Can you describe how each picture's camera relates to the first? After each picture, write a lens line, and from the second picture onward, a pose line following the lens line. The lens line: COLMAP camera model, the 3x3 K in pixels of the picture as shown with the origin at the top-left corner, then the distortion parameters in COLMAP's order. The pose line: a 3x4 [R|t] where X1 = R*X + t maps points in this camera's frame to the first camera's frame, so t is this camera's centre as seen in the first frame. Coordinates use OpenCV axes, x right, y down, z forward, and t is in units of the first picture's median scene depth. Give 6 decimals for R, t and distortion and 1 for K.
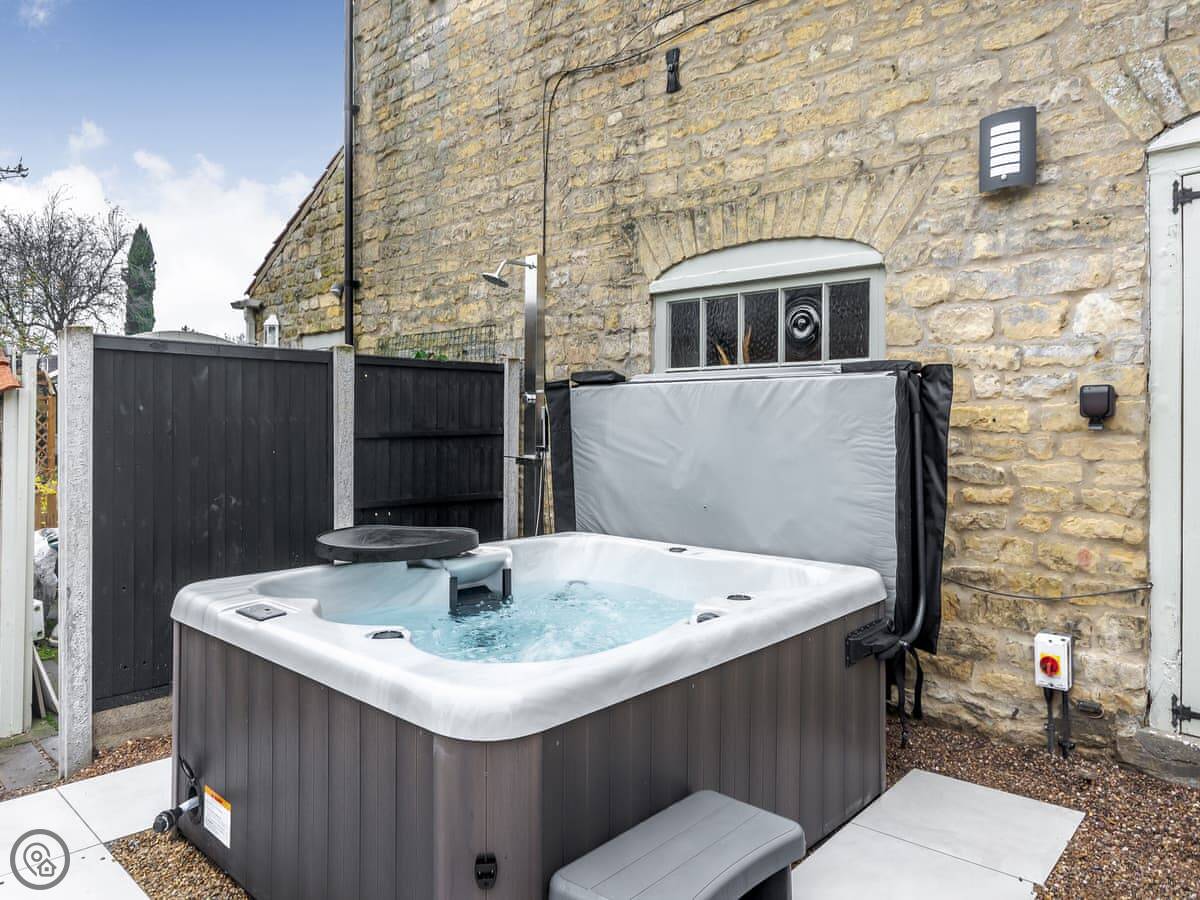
lens RADIAL K [[774.5, 0, 578.5], [0, 774.5, 425.2], [0, 0, 1]] dist [-0.002663, -0.002594]
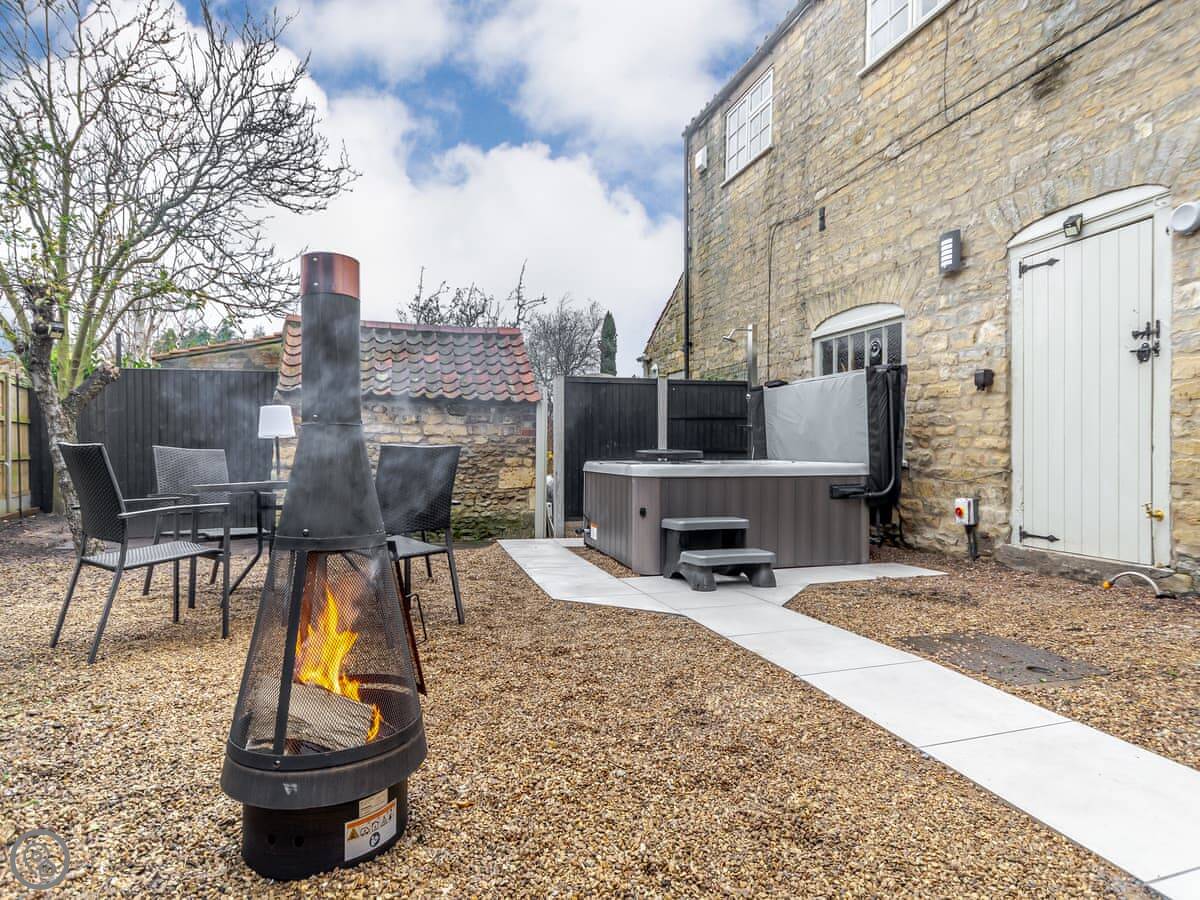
lens RADIAL K [[633.7, 0, 592.0], [0, 633.7, 454.3], [0, 0, 1]] dist [0.002559, -0.001213]
pose [[0.850345, 0.002586, -0.526218, 0.472149], [0.002057, 0.999964, 0.008239, 0.104225], [0.526221, -0.008089, 0.850310, -0.630253]]
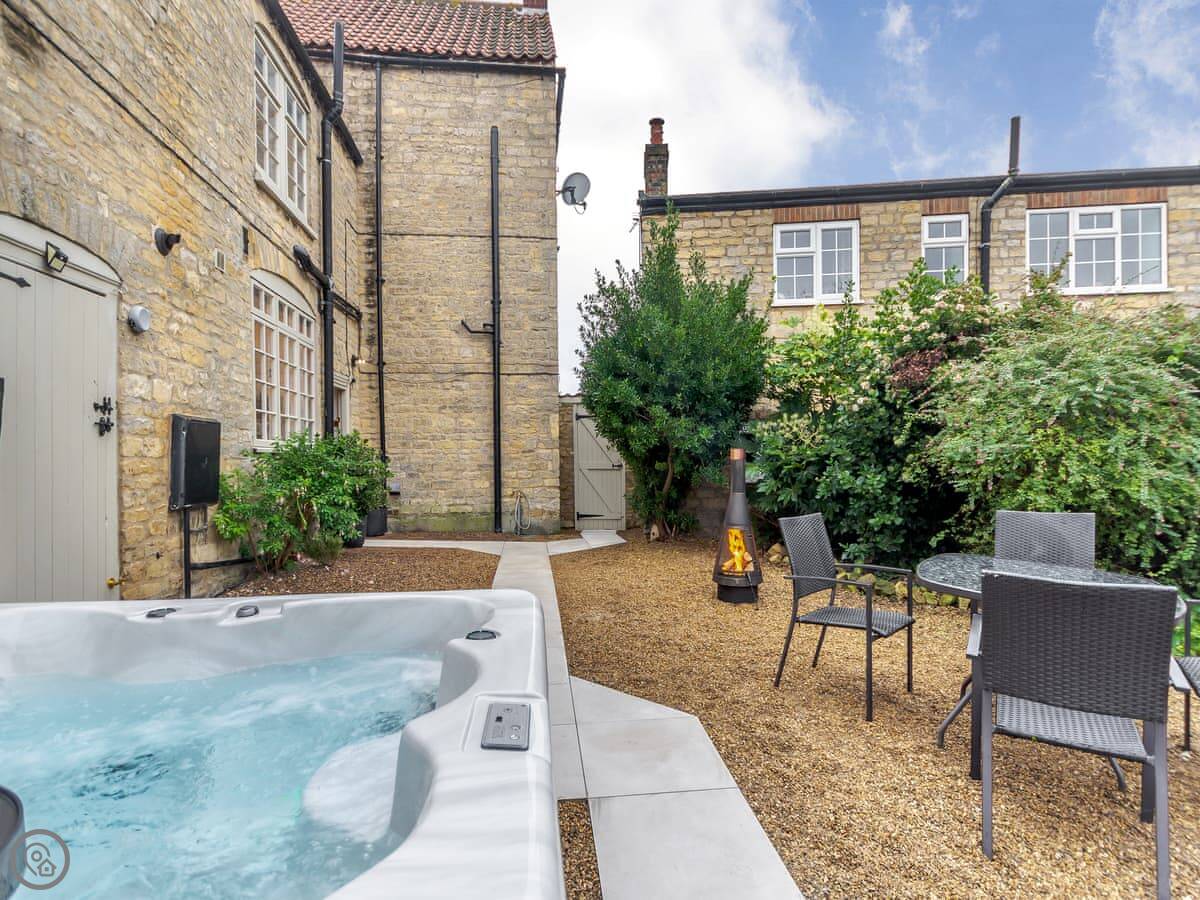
lens RADIAL K [[583.6, 0, 585.3], [0, 583.6, 460.6], [0, 0, 1]] dist [-0.001112, -0.000863]
pose [[-0.740094, 0.002366, 0.672499, -0.411224], [0.008053, 0.999953, 0.005344, 0.018641], [-0.672455, 0.009370, -0.740079, 0.705654]]
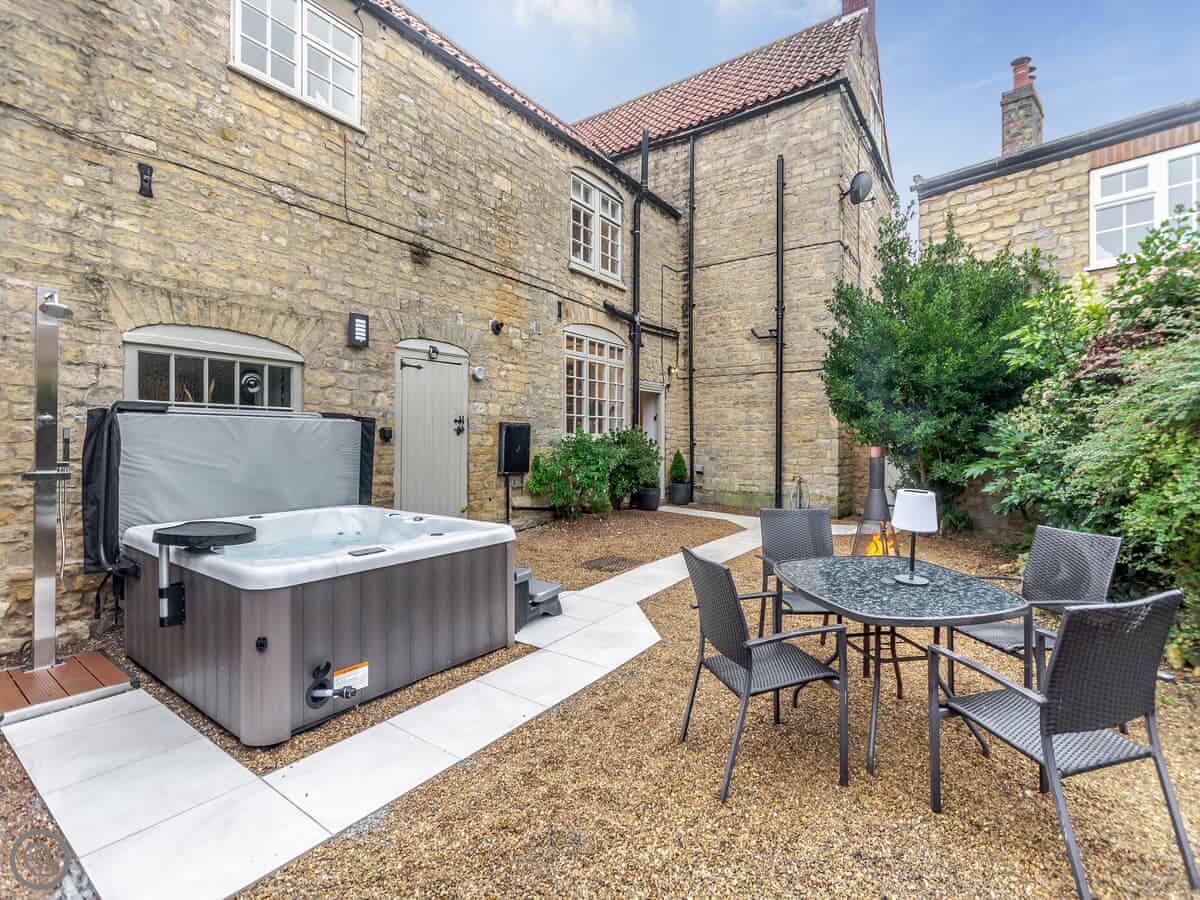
lens RADIAL K [[552.6, 0, 601.9], [0, 552.6, 440.2], [0, 0, 1]] dist [-0.002968, -0.001926]
pose [[-0.109919, -0.004012, 0.993932, -0.949494], [-0.005339, 0.999980, 0.003446, -0.011633], [-0.993926, -0.004928, -0.109938, 0.318706]]
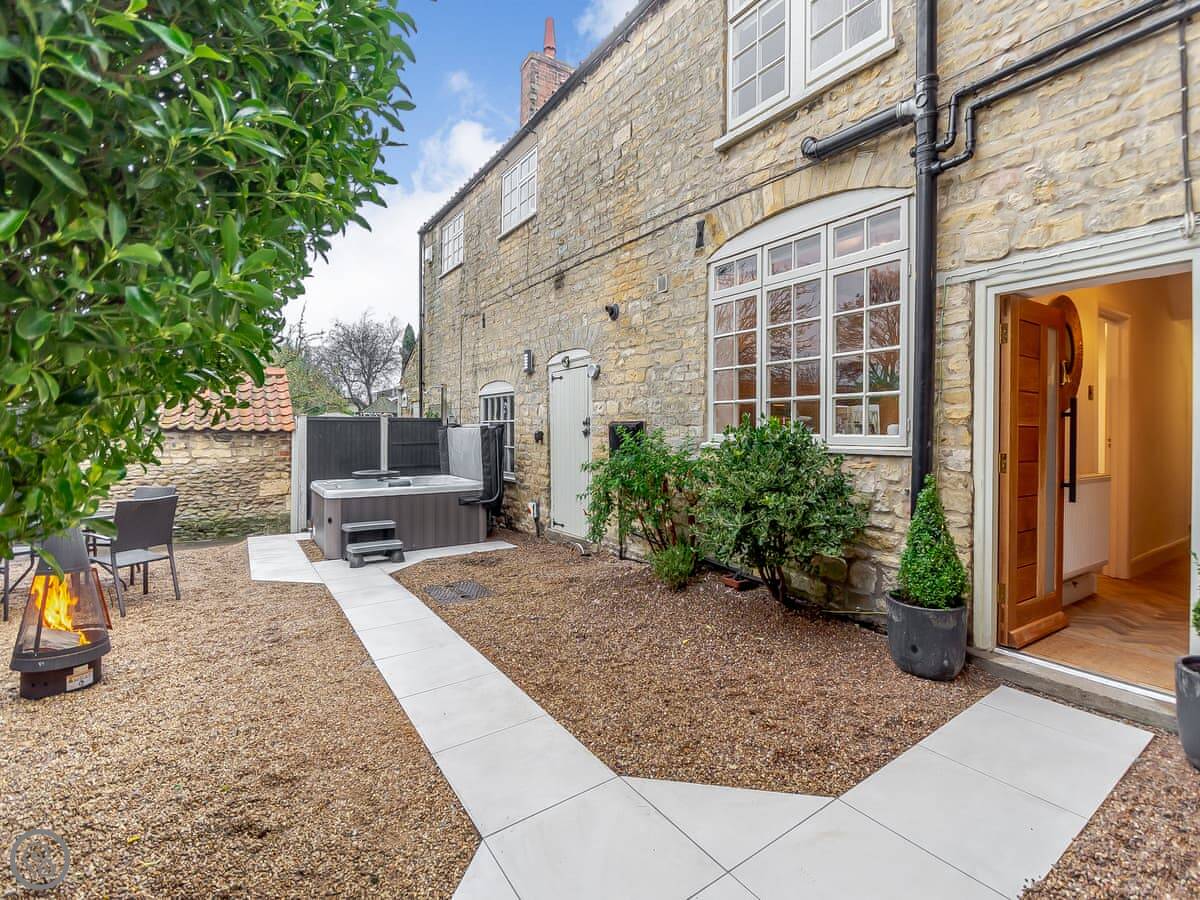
lens RADIAL K [[552.6, 0, 588.7], [0, 552.6, 427.7], [0, 0, 1]] dist [-0.002968, -0.001926]
pose [[0.968062, -0.004259, -0.250674, 1.066124], [0.003153, 0.999983, -0.004815, -0.037330], [0.250690, 0.003871, 0.968060, -0.967235]]
